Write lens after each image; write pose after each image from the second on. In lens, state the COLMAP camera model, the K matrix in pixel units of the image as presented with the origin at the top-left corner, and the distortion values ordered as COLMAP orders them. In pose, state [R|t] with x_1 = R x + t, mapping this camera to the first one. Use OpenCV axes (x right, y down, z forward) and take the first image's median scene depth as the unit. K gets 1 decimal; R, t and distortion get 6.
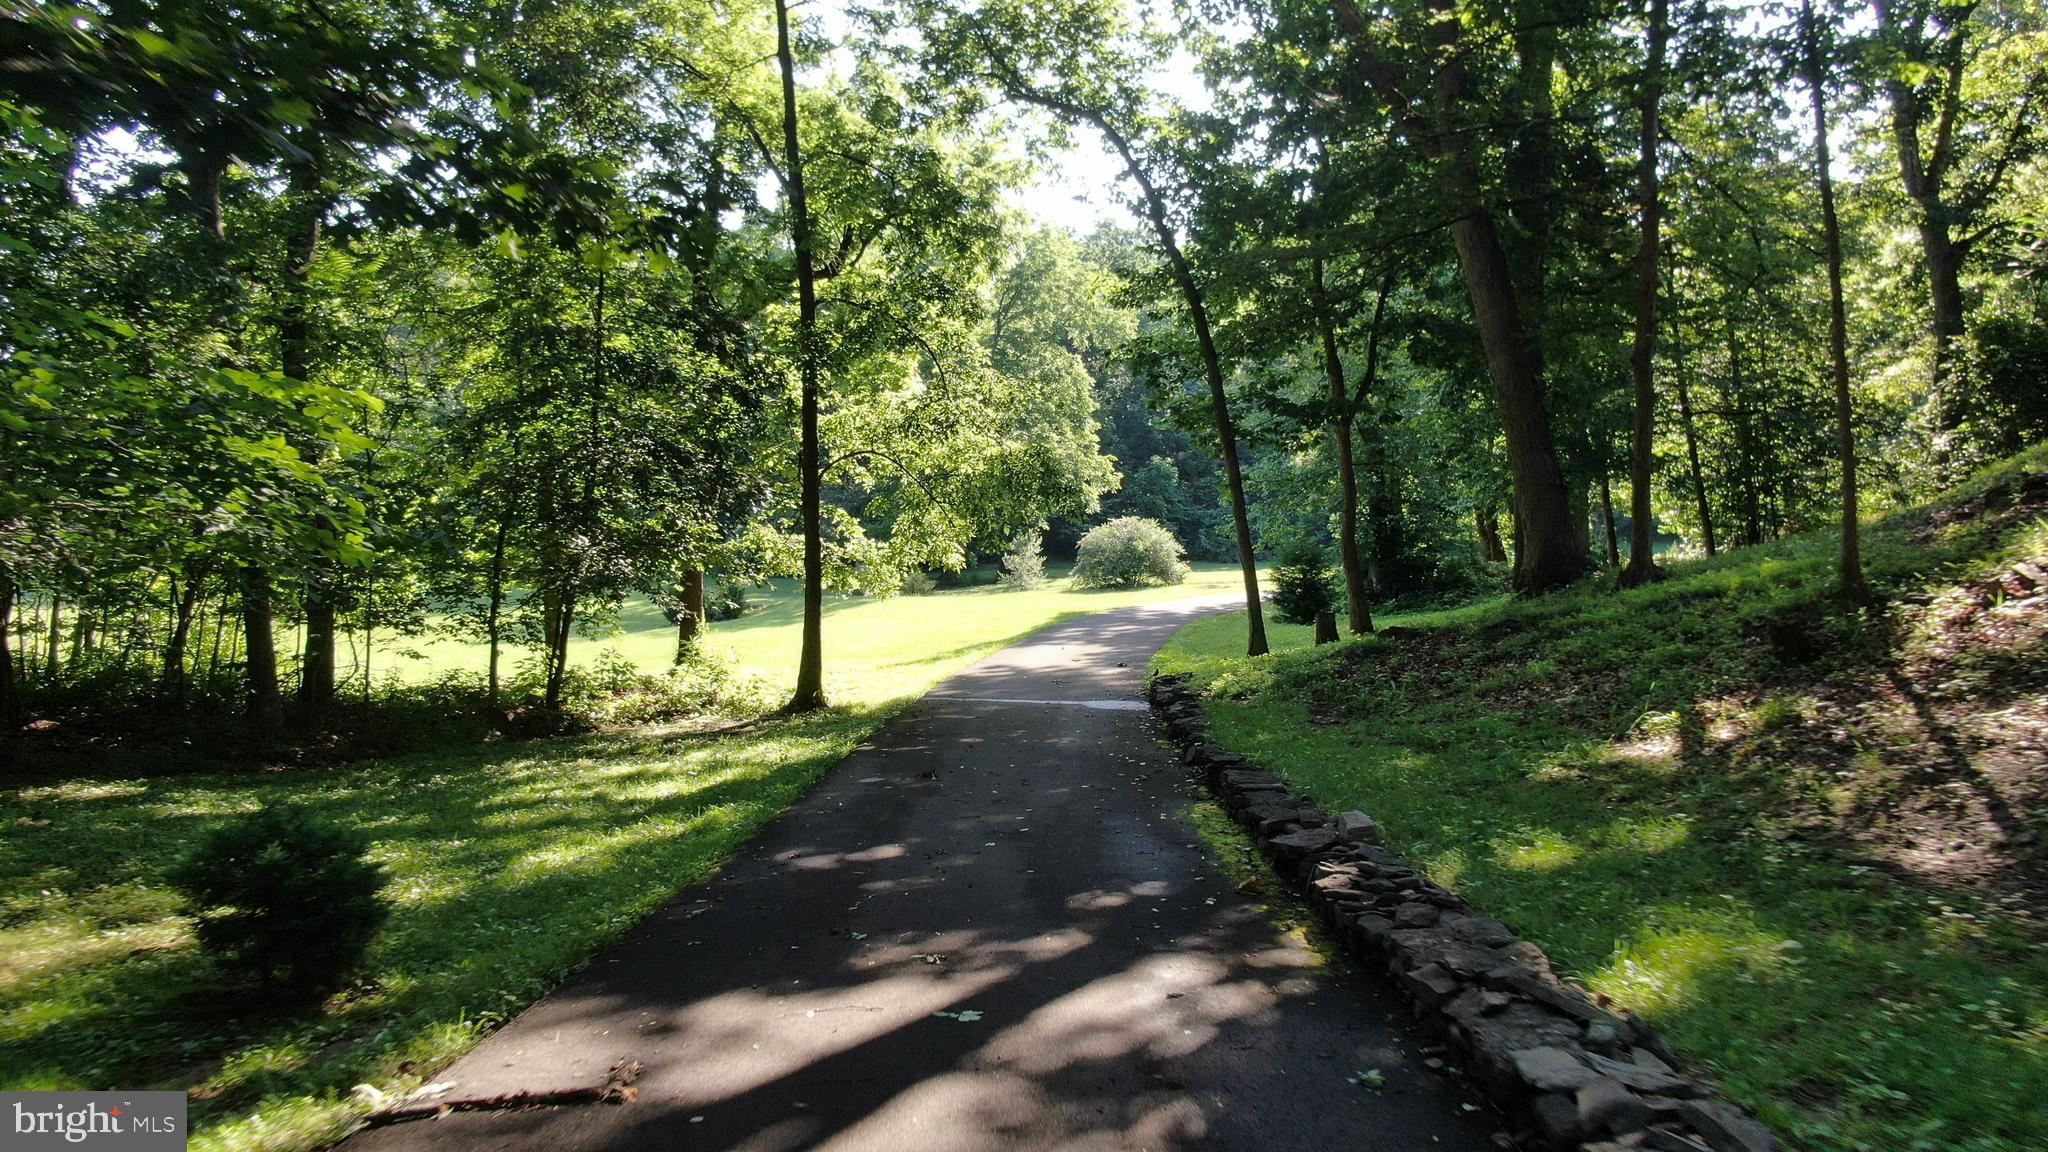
lens RADIAL K [[1470.3, 0, 1032.7], [0, 1470.3, 579.9], [0, 0, 1]] dist [-0.020852, 0.004521]
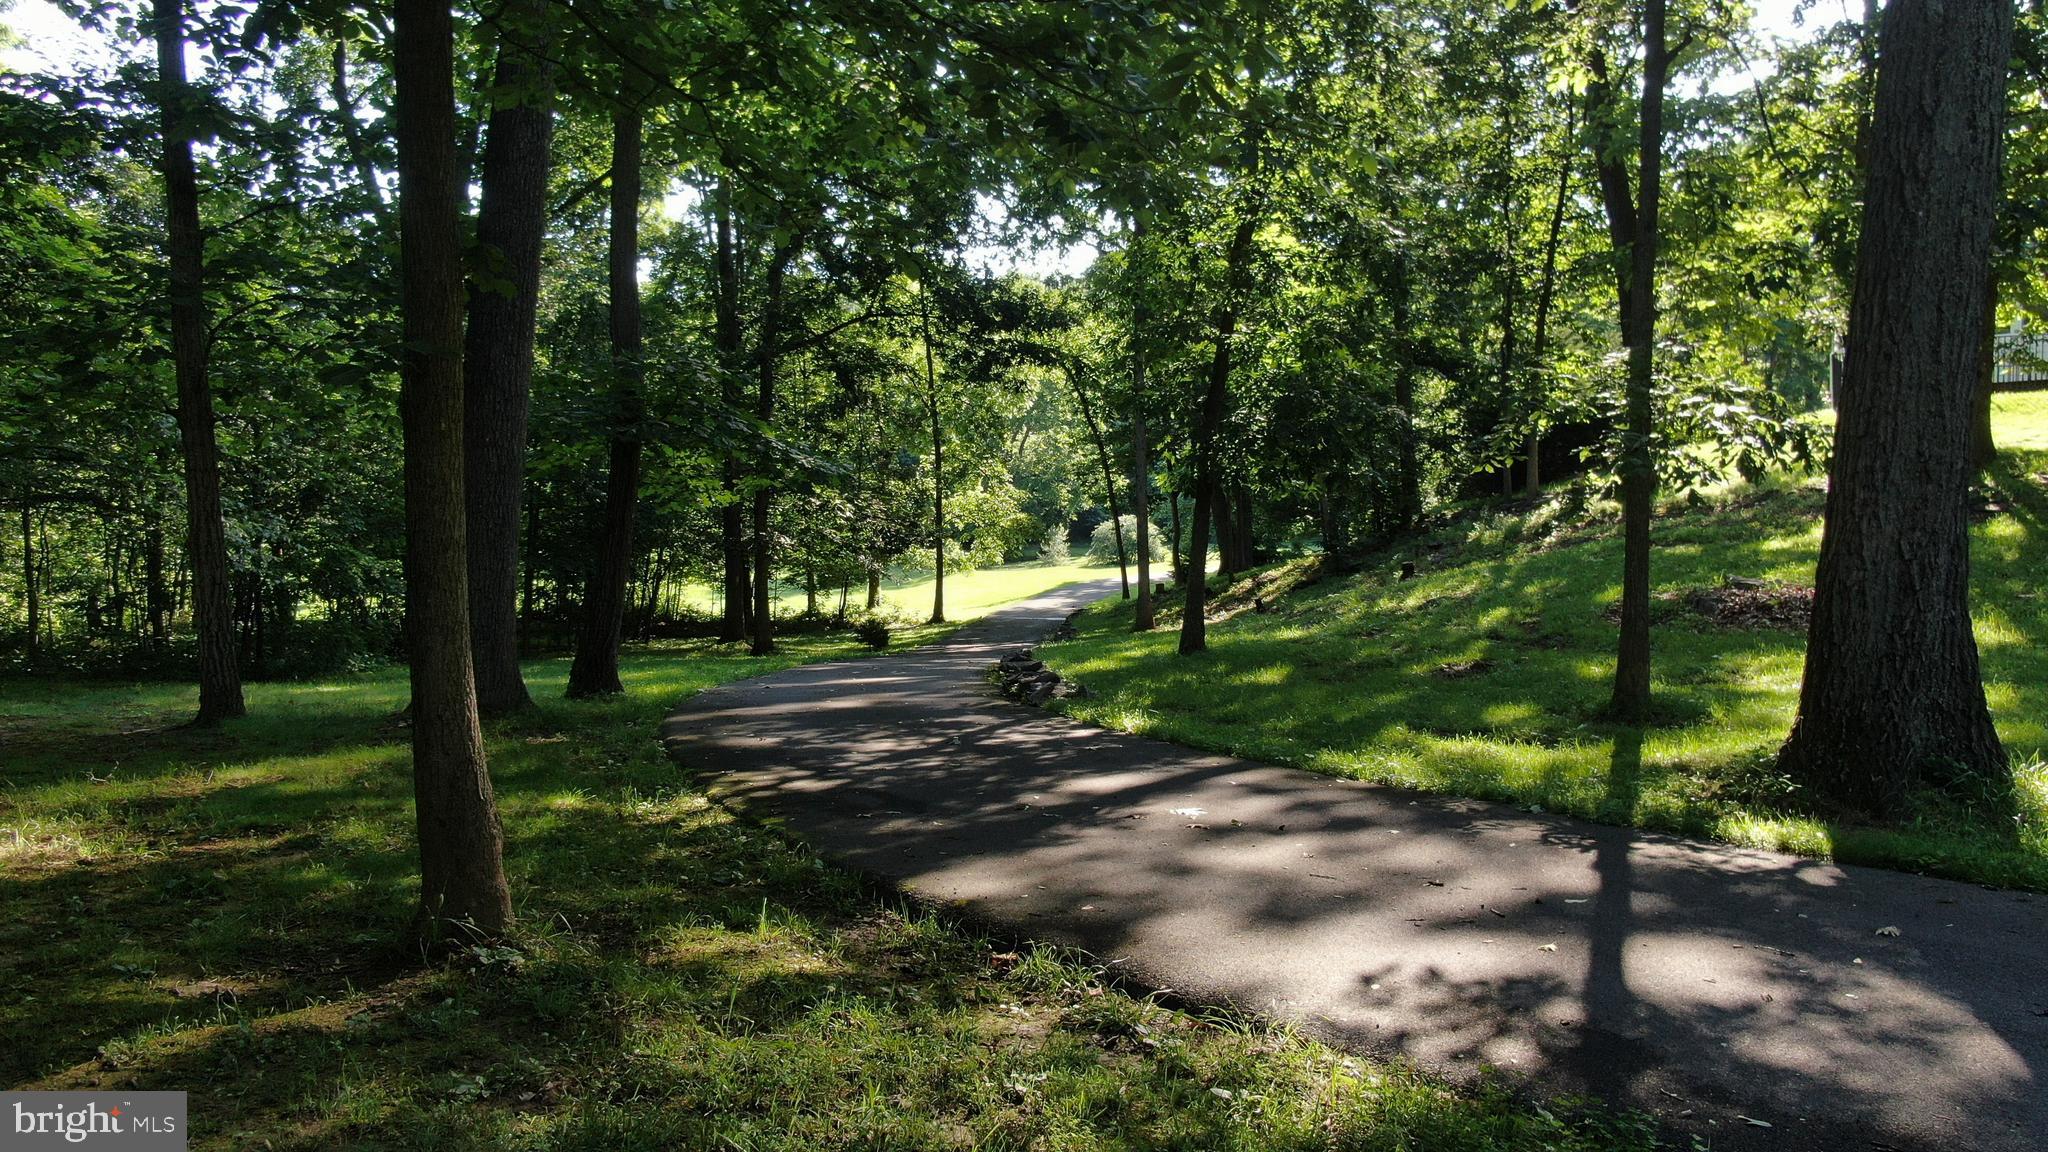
lens RADIAL K [[1470.3, 0, 1032.7], [0, 1470.3, 579.9], [0, 0, 1]] dist [-0.020852, 0.004521]
pose [[0.999189, -0.009095, -0.039224, 0.092564], [0.009912, 0.999737, 0.020694, -0.028913], [0.039026, -0.021066, 0.999016, -1.334371]]
